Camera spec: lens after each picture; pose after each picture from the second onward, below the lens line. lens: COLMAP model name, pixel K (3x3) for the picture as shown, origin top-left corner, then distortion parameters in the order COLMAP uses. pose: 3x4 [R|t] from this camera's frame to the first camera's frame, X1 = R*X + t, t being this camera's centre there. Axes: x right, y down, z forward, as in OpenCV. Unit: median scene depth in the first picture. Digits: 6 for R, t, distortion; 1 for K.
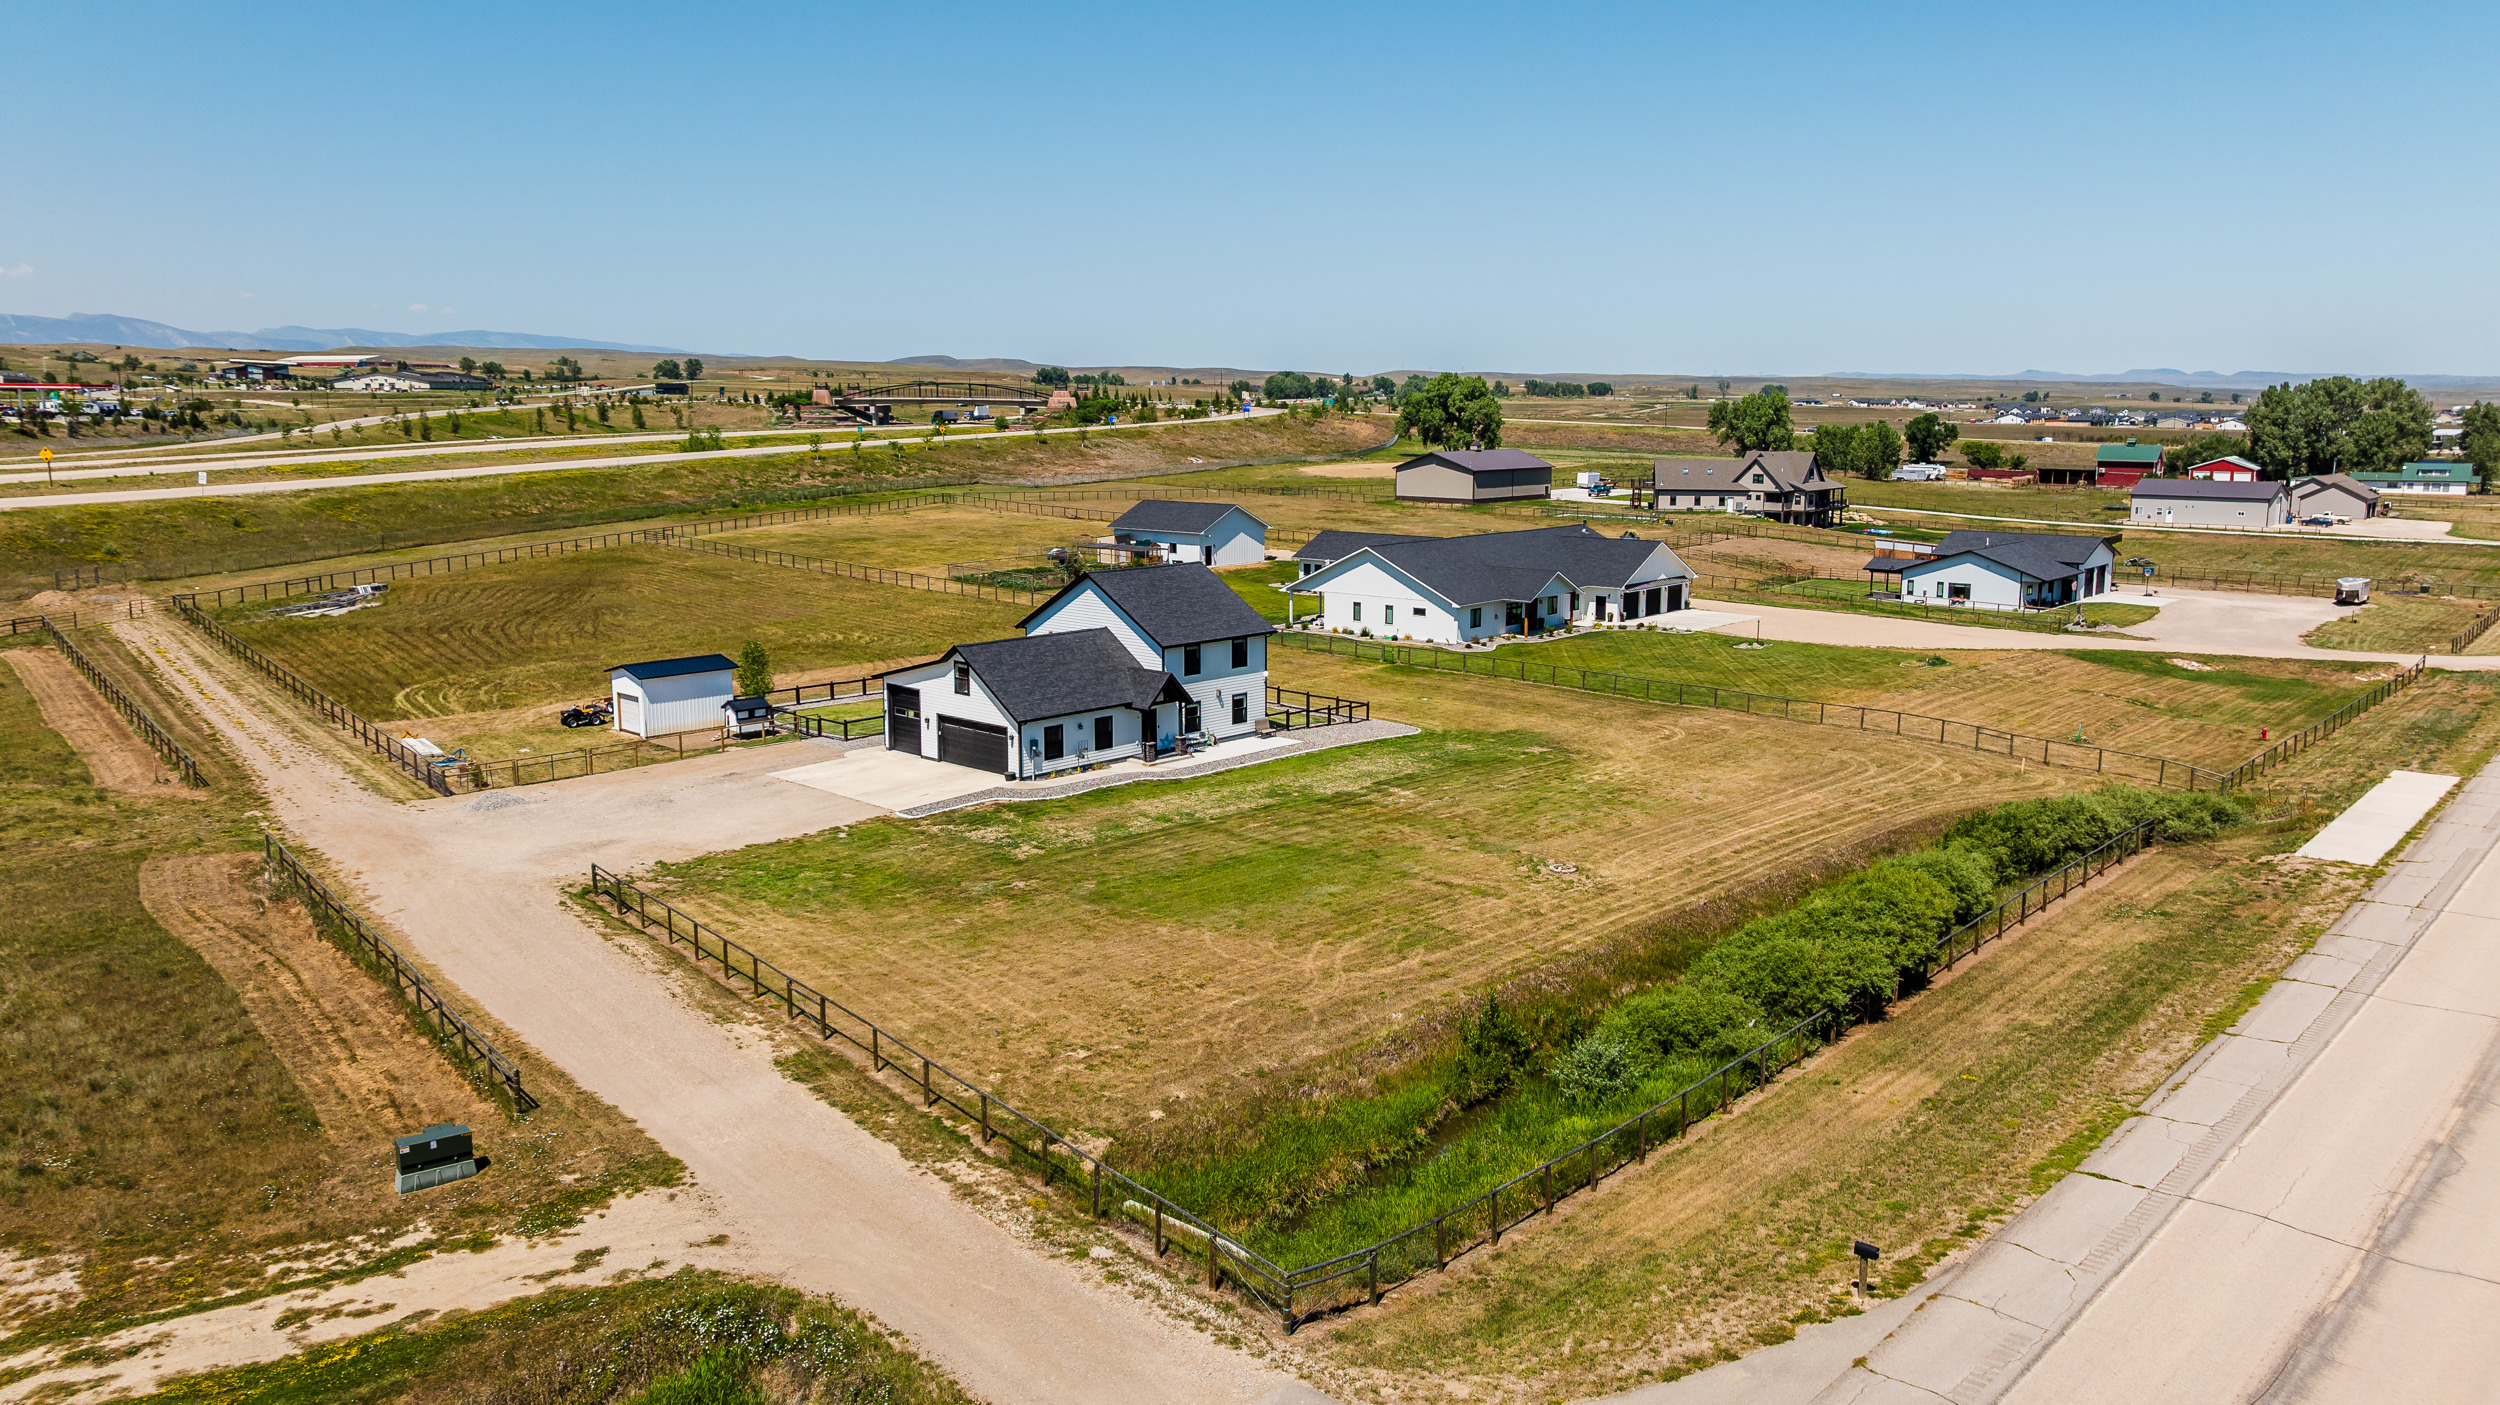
lens RADIAL K [[1735.3, 0, 1250.0], [0, 1735.3, 702.5], [0, 0, 1]] dist [-0.007273, 0.003306]
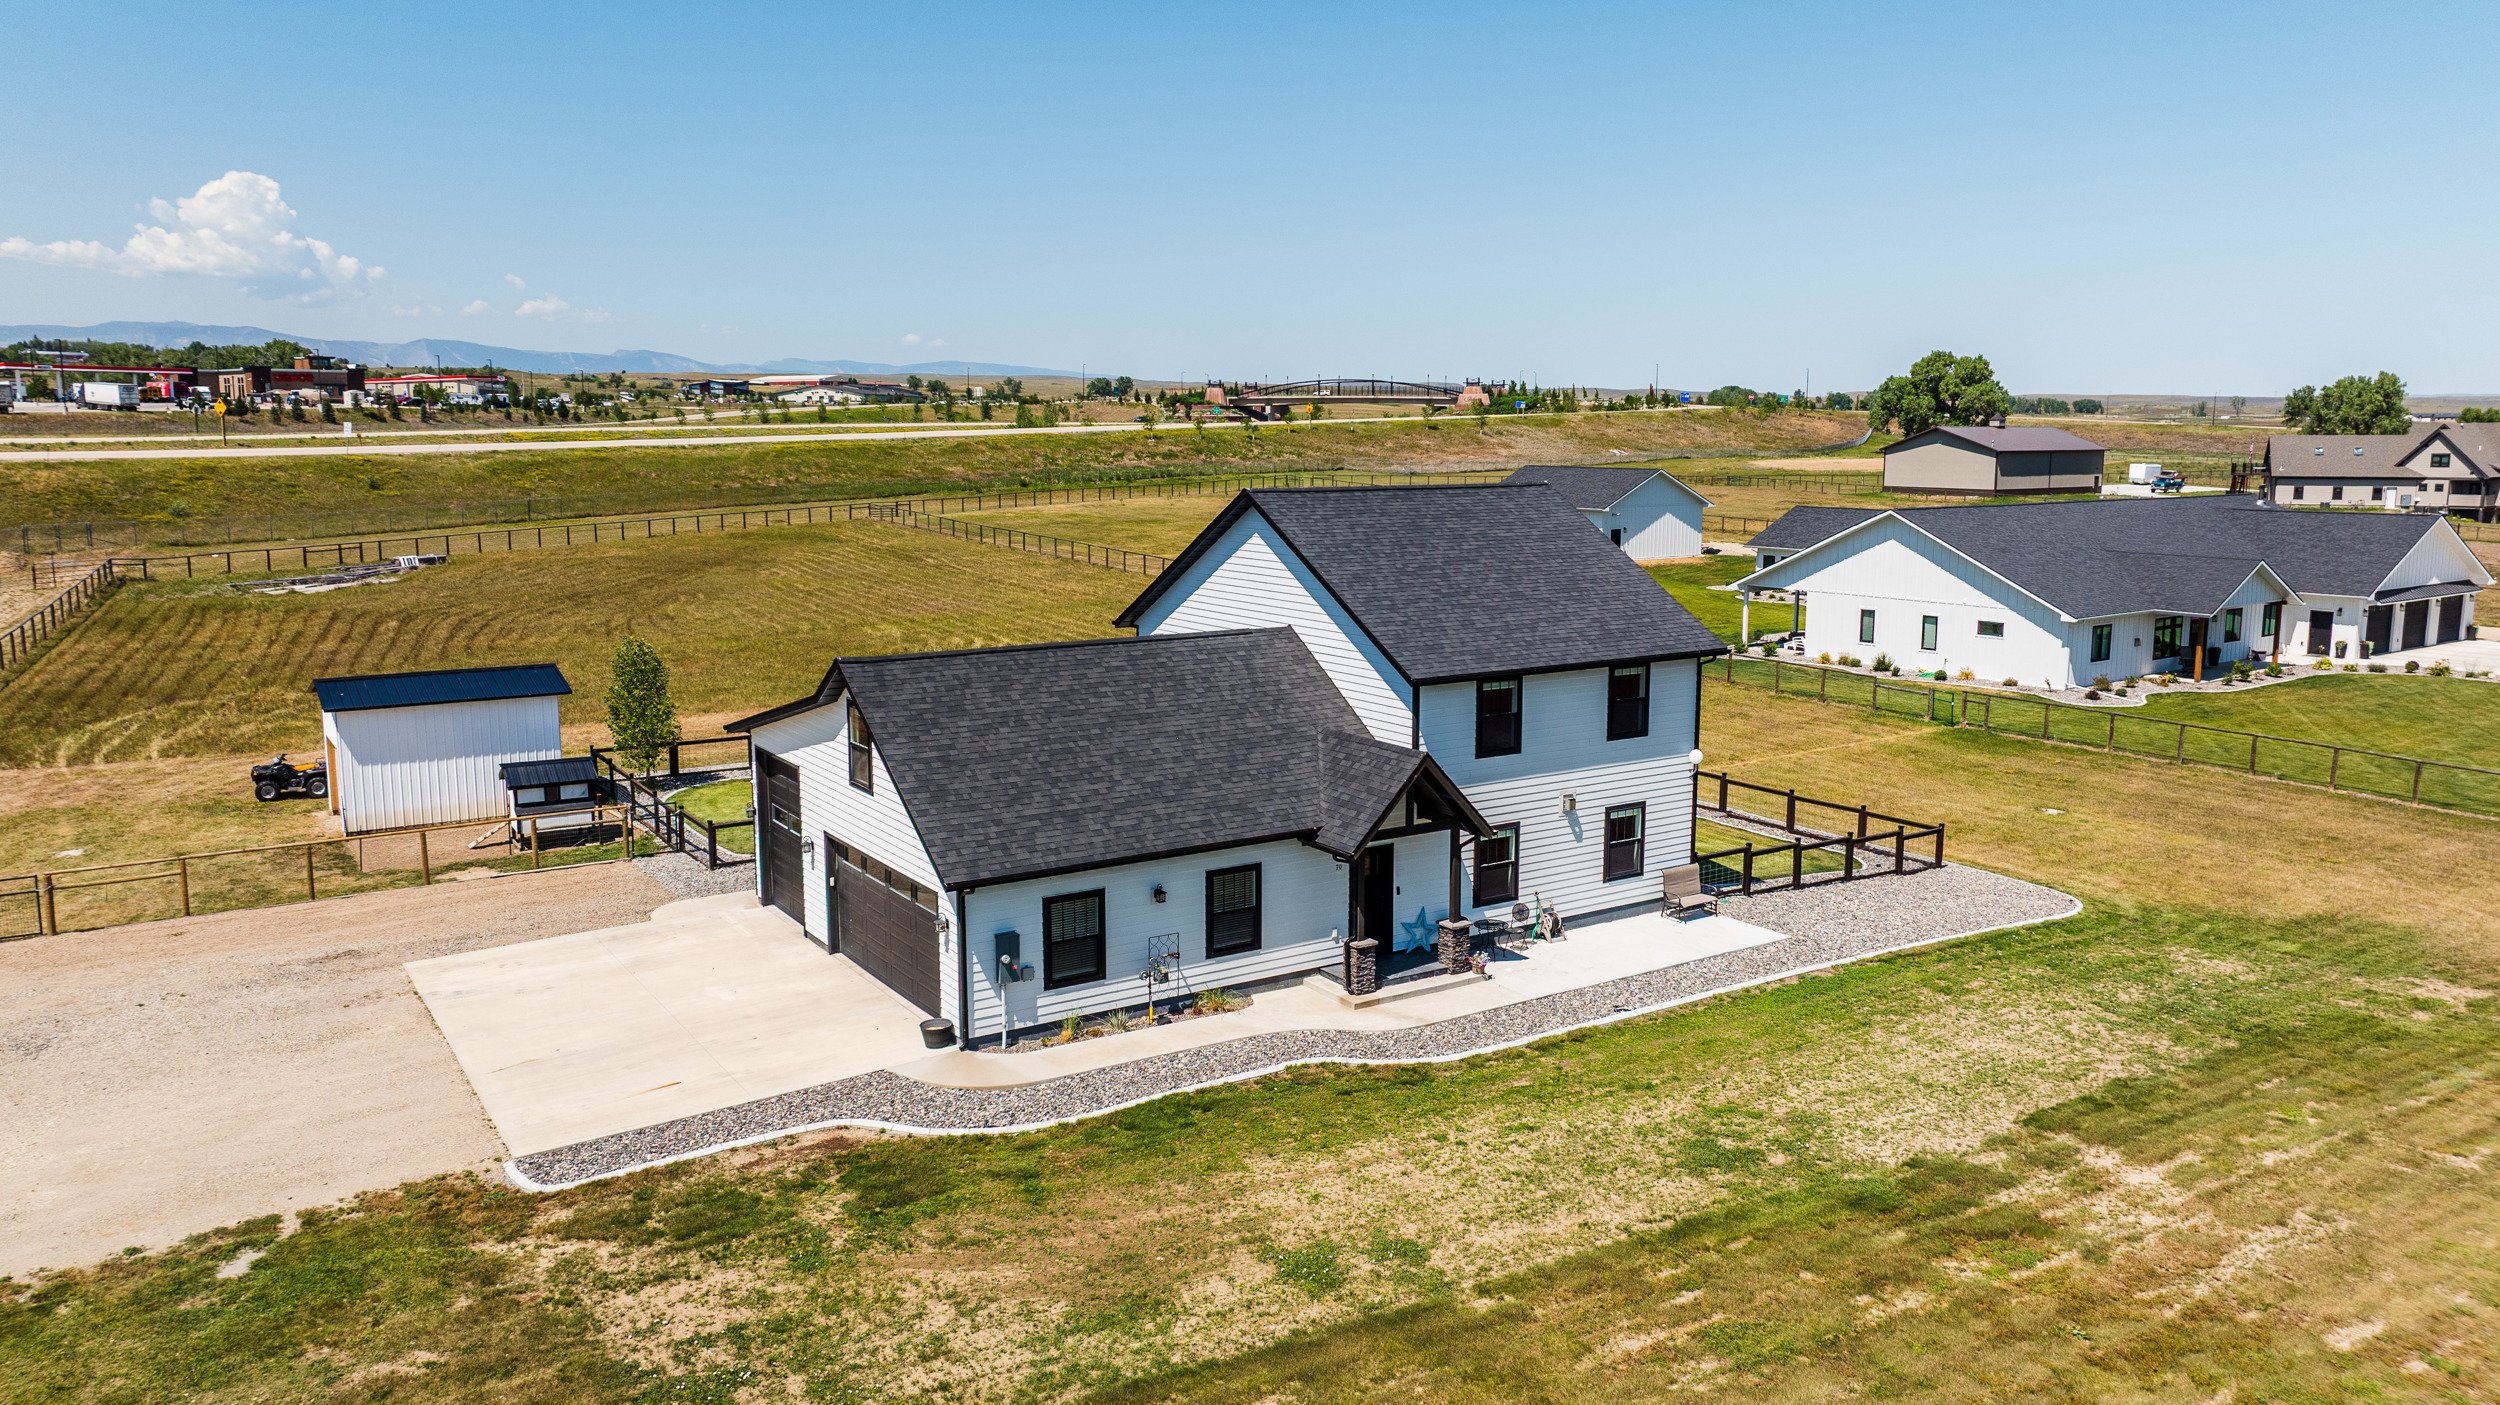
lens RADIAL K [[1771.2, 0, 1271.8], [0, 1771.2, 656.3], [0, 0, 1]] dist [-0.019100, -0.003626]
pose [[0.973488, 0.029211, -0.226865, 0.004629], [-0.038614, 0.998565, -0.037118, -0.015890], [0.225455, 0.044894, 0.973219, 0.452947]]
